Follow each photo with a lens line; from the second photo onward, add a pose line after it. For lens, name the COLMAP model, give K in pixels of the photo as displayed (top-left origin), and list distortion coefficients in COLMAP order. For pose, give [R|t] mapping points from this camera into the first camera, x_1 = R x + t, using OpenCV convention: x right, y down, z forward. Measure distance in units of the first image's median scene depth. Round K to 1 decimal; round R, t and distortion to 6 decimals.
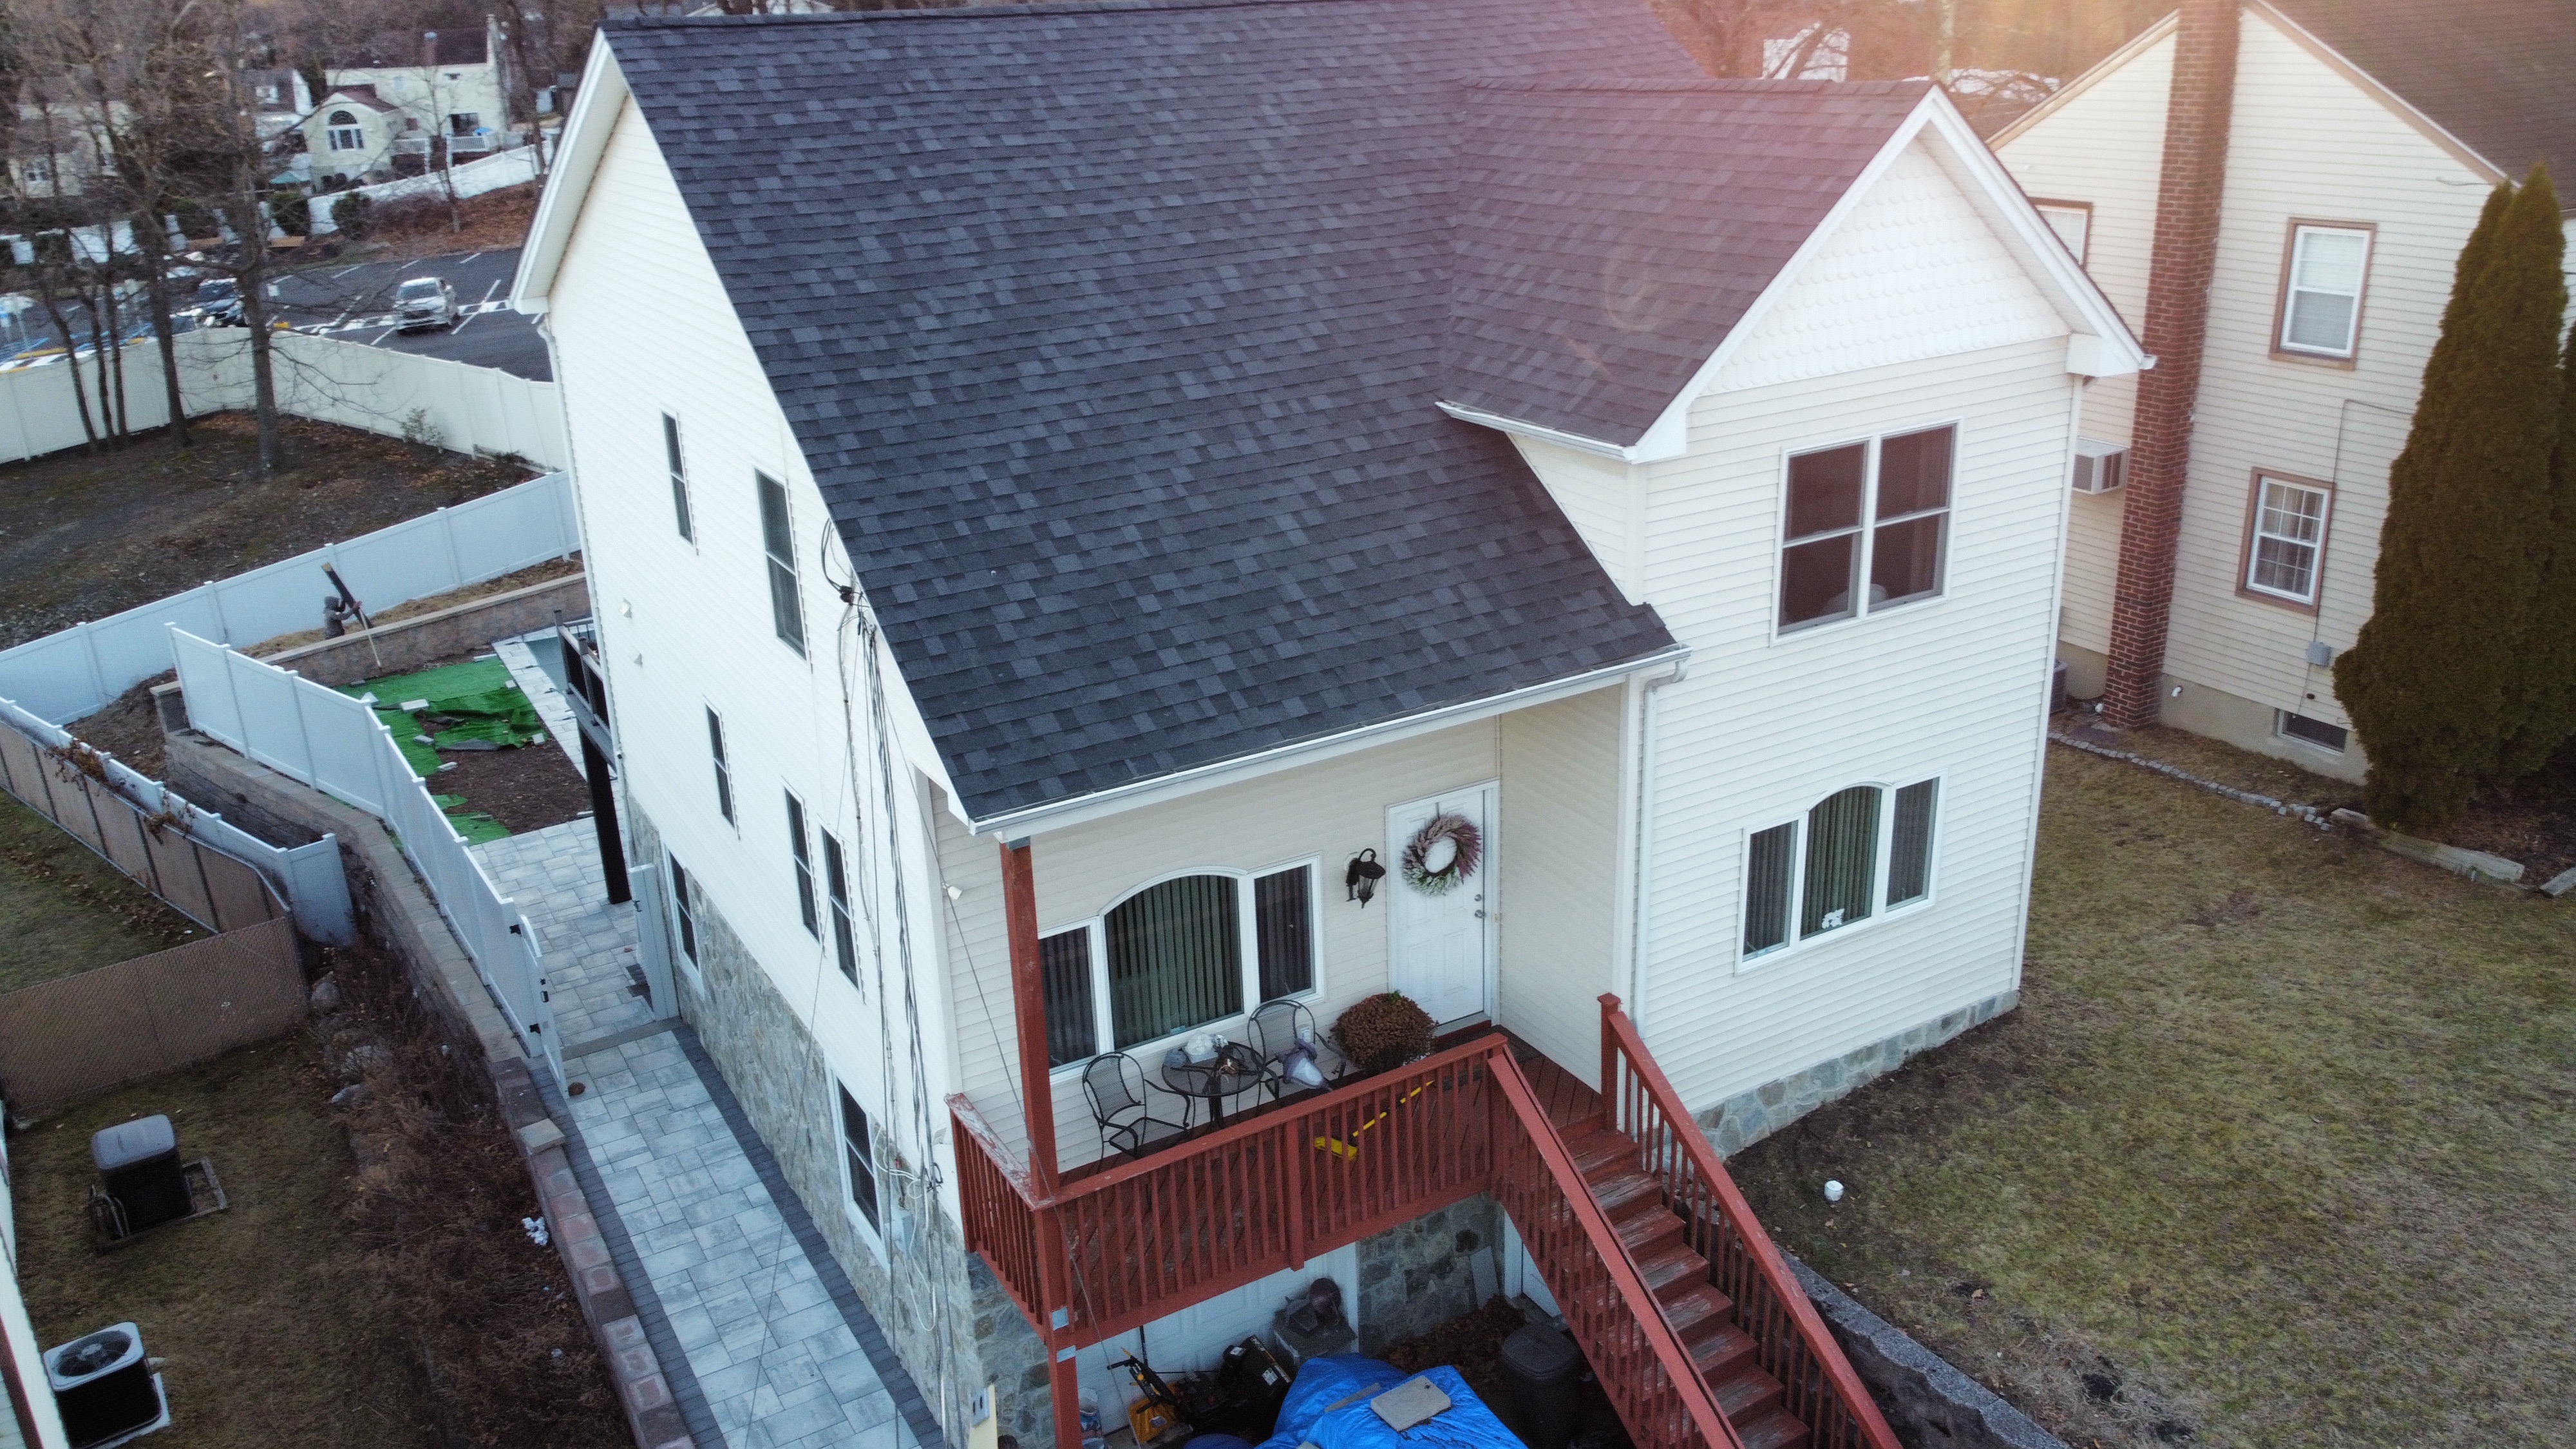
lens RADIAL K [[1963.2, 0, 1275.1], [0, 1963.2, 730.9], [0, 0, 1]] dist [0.003608, -0.004694]
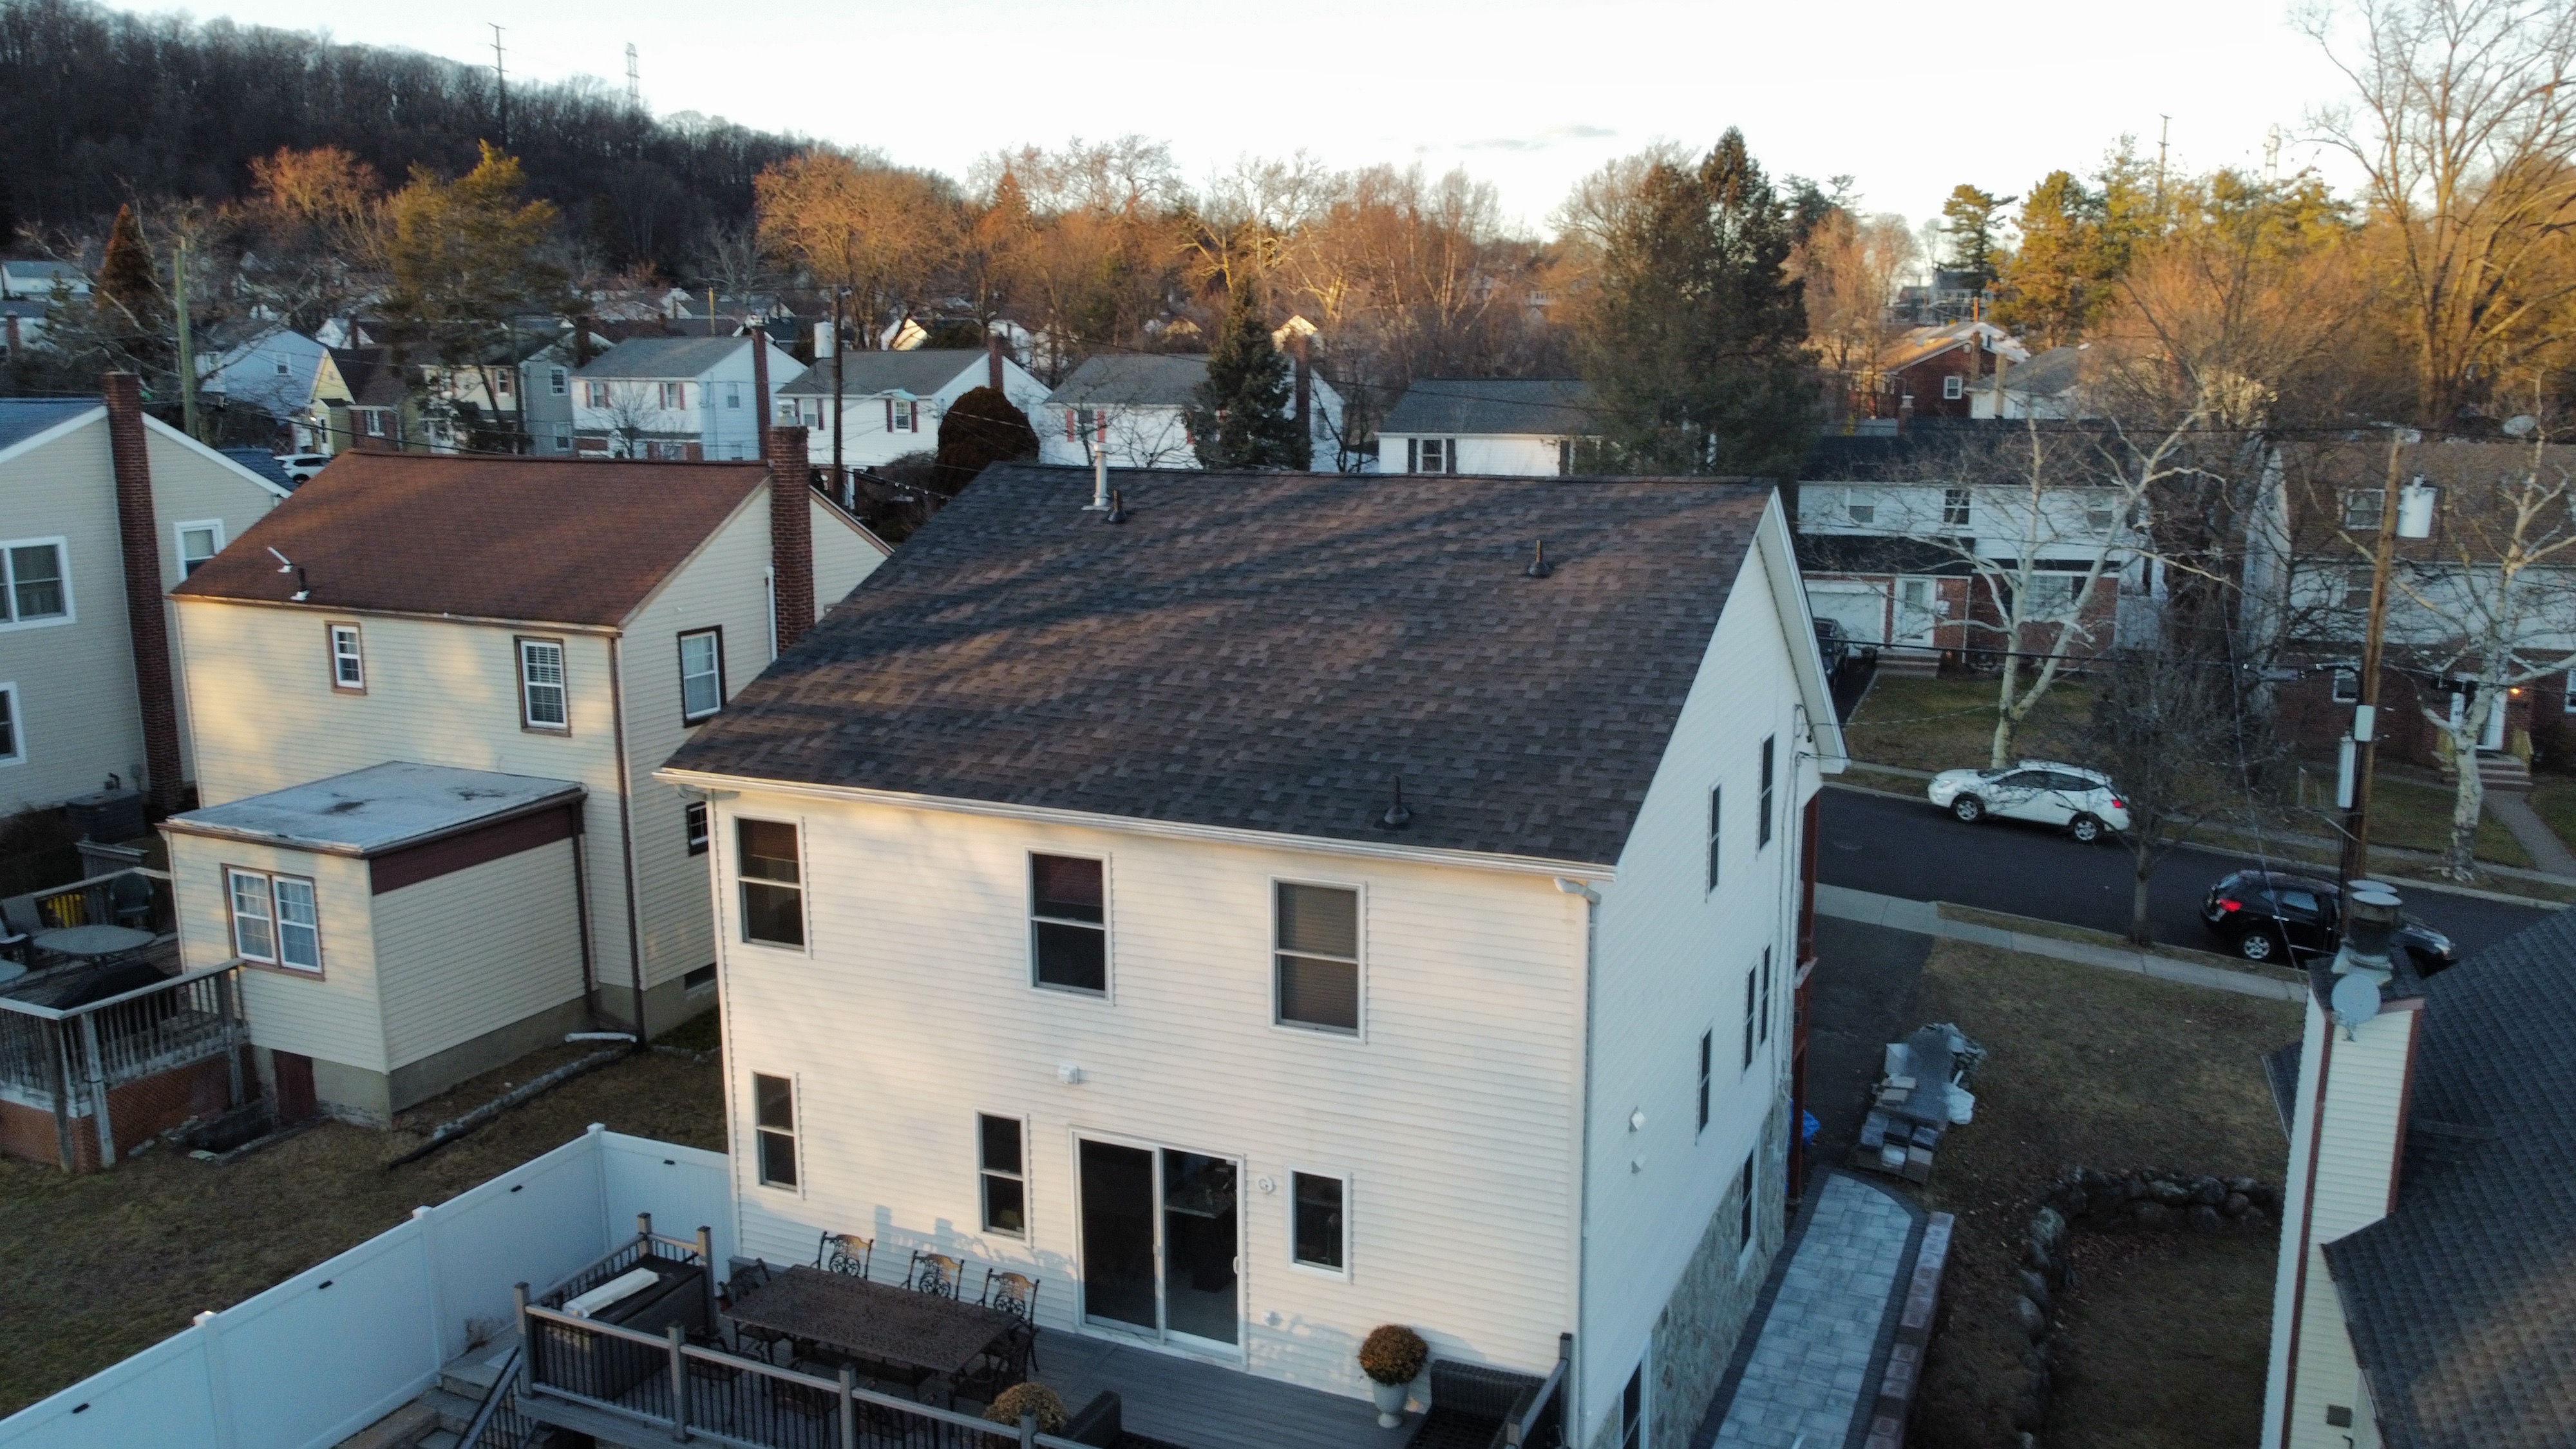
lens RADIAL K [[1963.2, 0, 1275.1], [0, 1963.2, 730.9], [0, 0, 1]] dist [0.003608, -0.004694]
pose [[-0.580829, -0.105486, 0.807162, -1.071590], [0.315617, 0.884820, 0.342752, -0.659849], [-0.750348, 0.453835, -0.480636, 1.675601]]
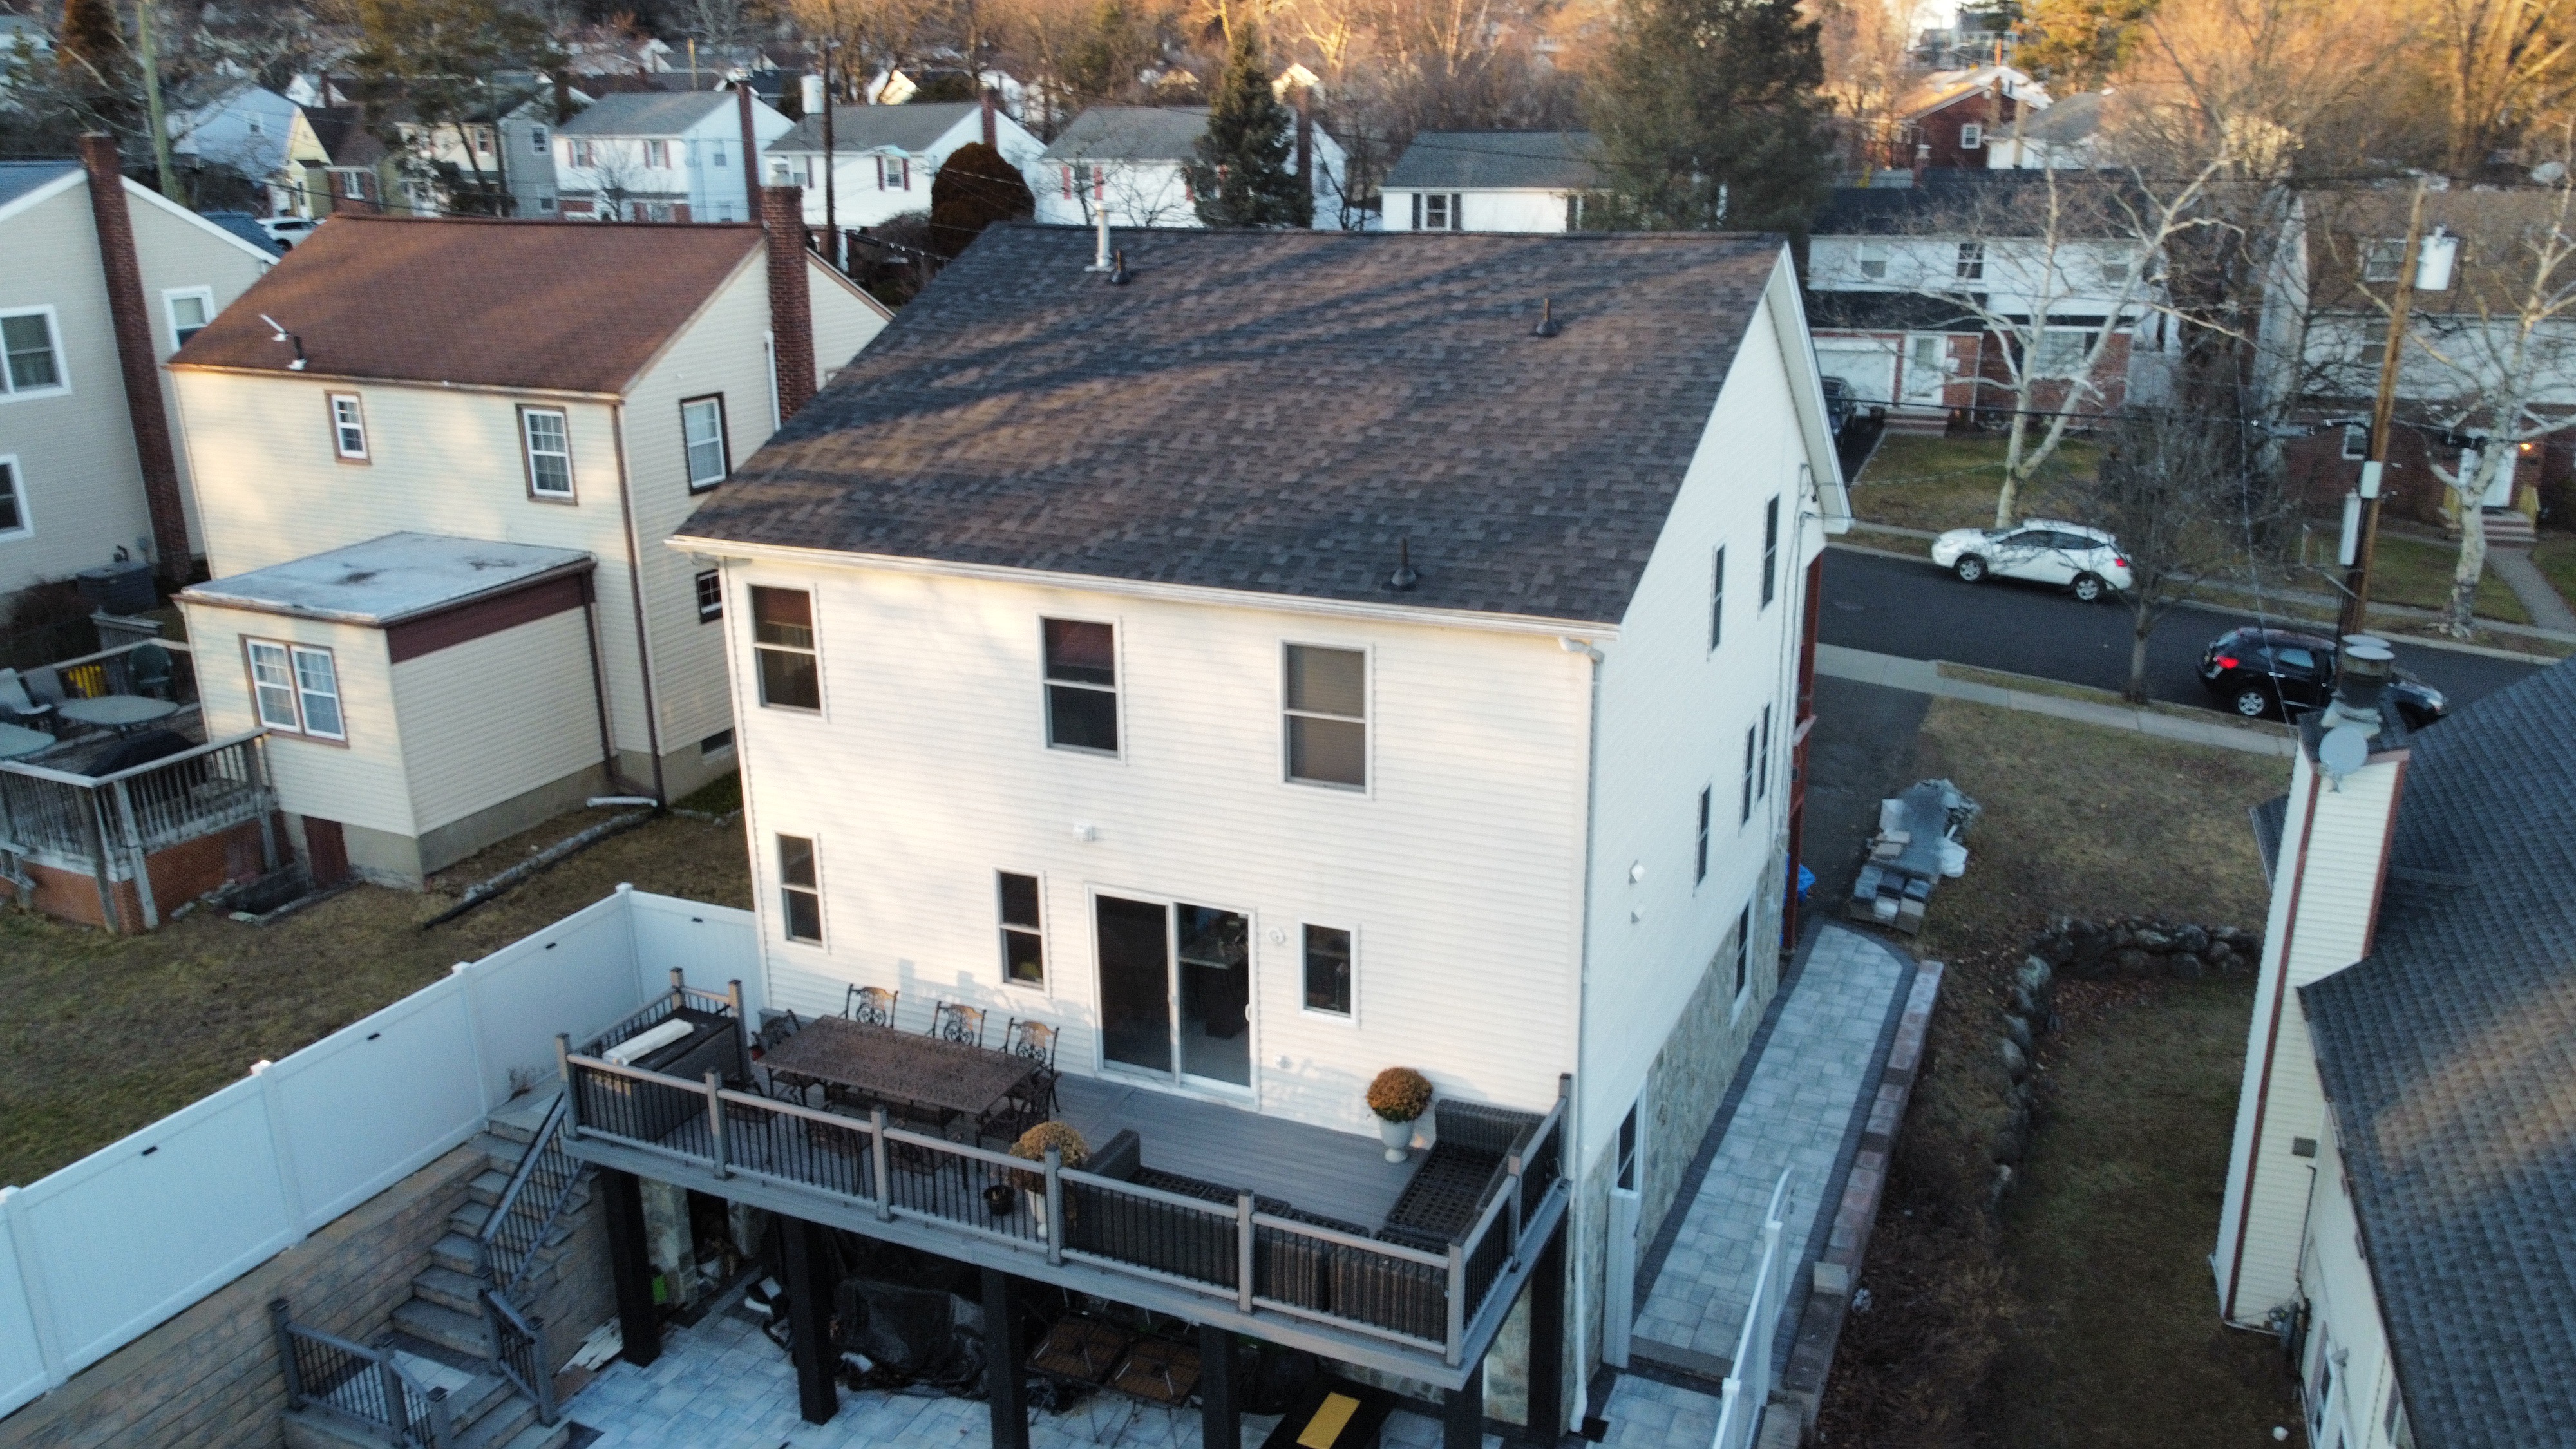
lens RADIAL K [[1963.2, 0, 1275.1], [0, 1963.2, 730.9], [0, 0, 1]] dist [0.003608, -0.004694]
pose [[-0.580806, -0.196598, 0.789945, -1.080874], [0.322009, 0.835764, 0.444758, -0.664364], [-0.747646, 0.512688, -0.422110, 1.684966]]
